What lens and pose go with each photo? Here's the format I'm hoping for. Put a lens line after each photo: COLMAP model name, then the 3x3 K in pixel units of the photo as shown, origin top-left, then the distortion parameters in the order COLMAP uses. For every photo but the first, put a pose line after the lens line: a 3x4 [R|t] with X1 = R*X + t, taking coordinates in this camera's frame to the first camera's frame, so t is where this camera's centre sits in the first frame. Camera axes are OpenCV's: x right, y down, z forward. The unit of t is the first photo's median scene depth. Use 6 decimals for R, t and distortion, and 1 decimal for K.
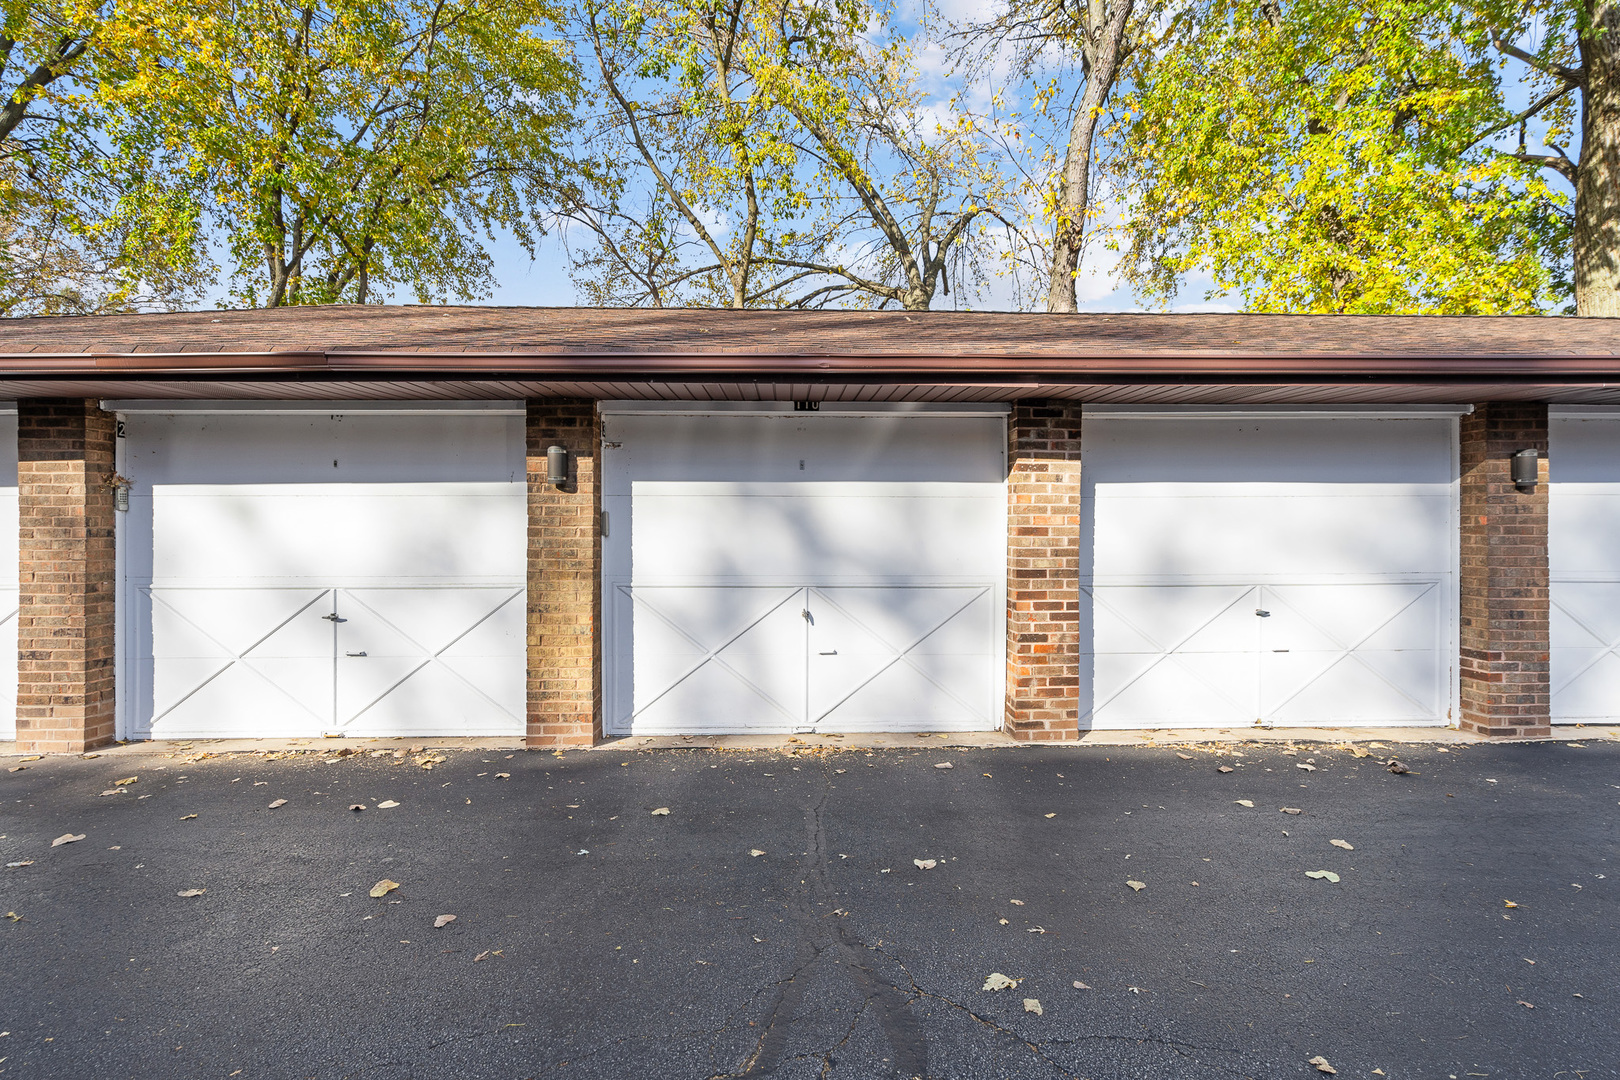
lens RADIAL K [[755.6, 0, 800.7], [0, 755.6, 530.7], [0, 0, 1]] dist [-0.004067, 0.000512]
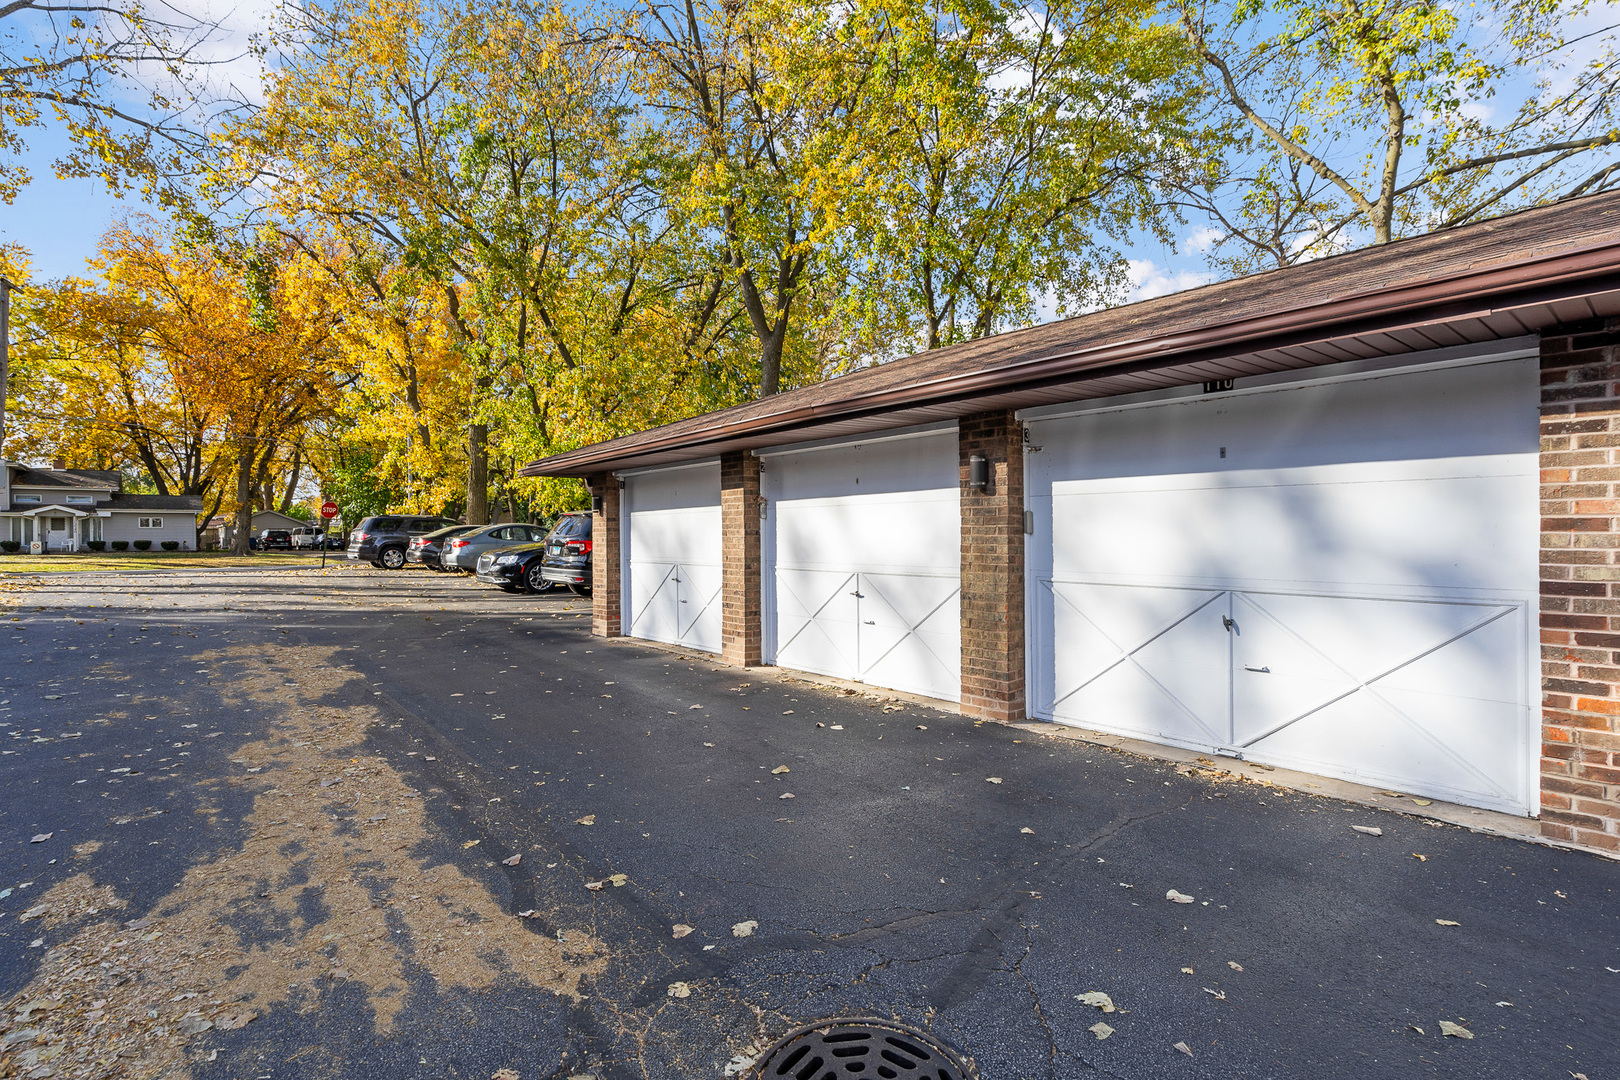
lens RADIAL K [[755.6, 0, 792.0], [0, 755.6, 540.3], [0, 0, 1]] dist [-0.004067, 0.000512]
pose [[0.623022, 0.003788, -0.782195, 0.394923], [0.004402, 0.999955, 0.008349, 0.006268], [0.782192, -0.008645, 0.622978, 0.060518]]
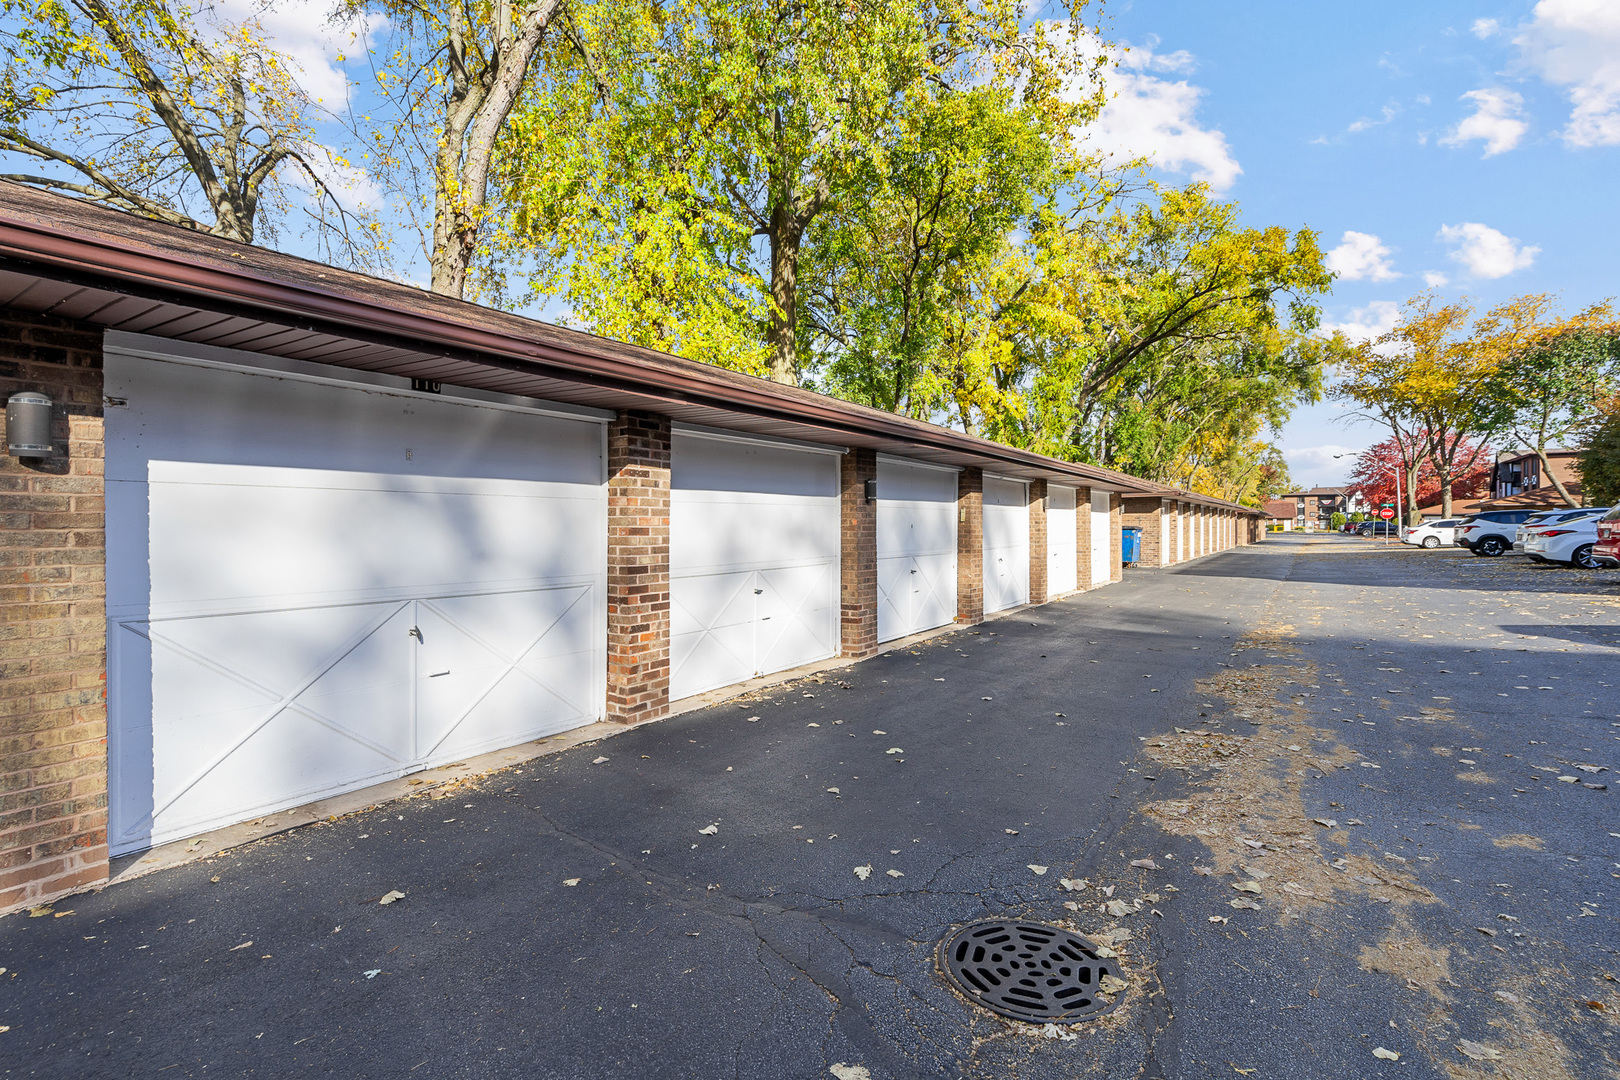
lens RADIAL K [[755.6, 0, 807.4], [0, 755.6, 538.3], [0, 0, 1]] dist [-0.004067, 0.000512]
pose [[0.579060, -0.015579, 0.815136, -0.445360], [0.009459, 0.999878, 0.012391, -0.000326], [-0.815230, 0.000535, 0.579137, 0.164084]]
